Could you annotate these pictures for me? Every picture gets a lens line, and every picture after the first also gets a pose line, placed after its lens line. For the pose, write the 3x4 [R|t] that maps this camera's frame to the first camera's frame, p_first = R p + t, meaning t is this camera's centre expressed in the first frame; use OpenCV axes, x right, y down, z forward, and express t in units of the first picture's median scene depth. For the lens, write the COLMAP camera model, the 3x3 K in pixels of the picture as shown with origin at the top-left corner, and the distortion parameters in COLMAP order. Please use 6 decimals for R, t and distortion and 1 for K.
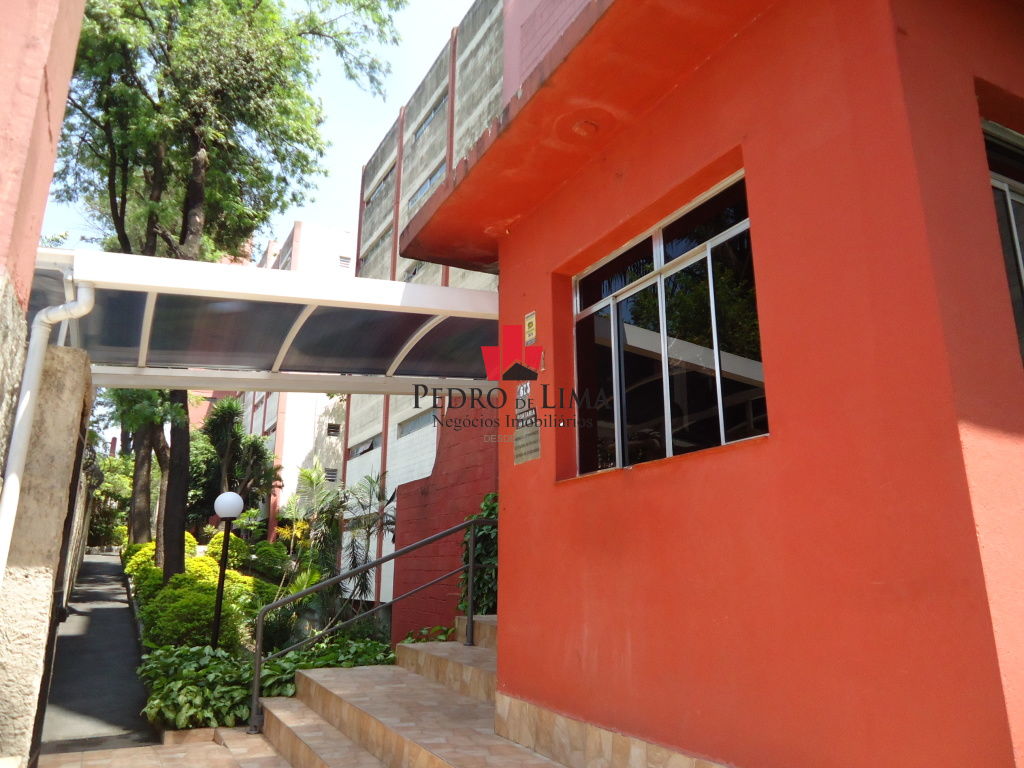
lens RADIAL K [[738.0, 0, 502.0], [0, 738.0, 385.6], [0, 0, 1]] dist [-0.010625, 0.005018]
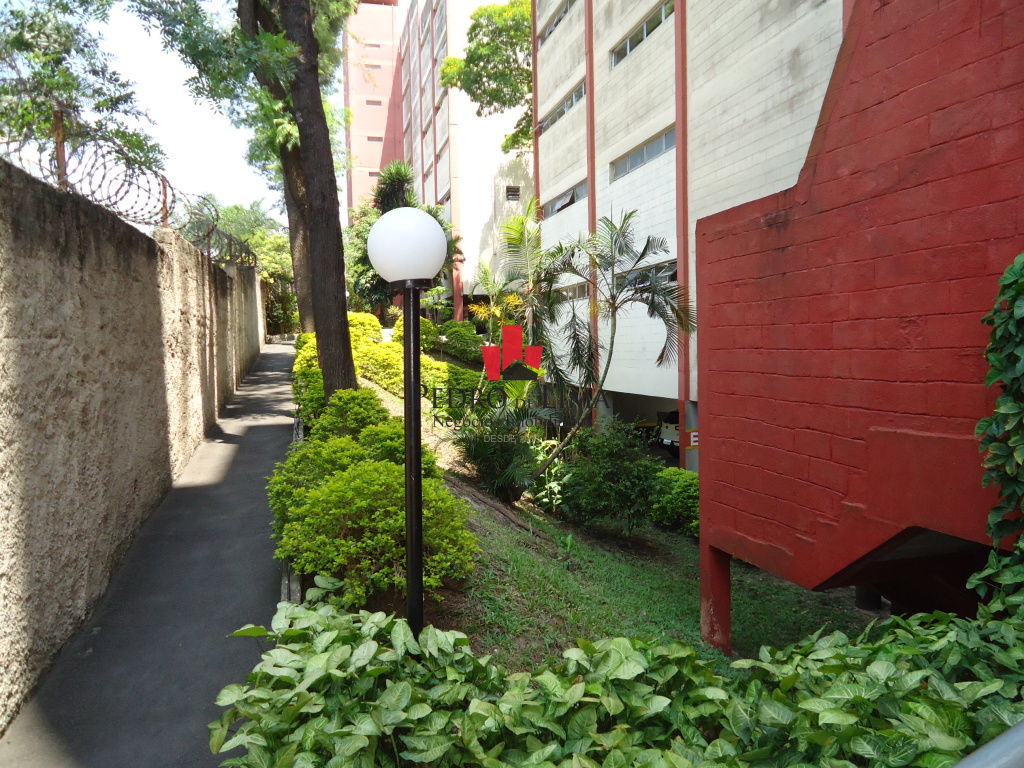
lens RADIAL K [[738.0, 0, 511.5], [0, 738.0, 378.5], [0, 0, 1]] dist [-0.010625, 0.005018]
pose [[0.975596, -0.020378, -0.218627, -0.073964], [0.083498, 0.955314, 0.283554, 0.037876], [0.203080, -0.294889, 0.933702, 0.198745]]
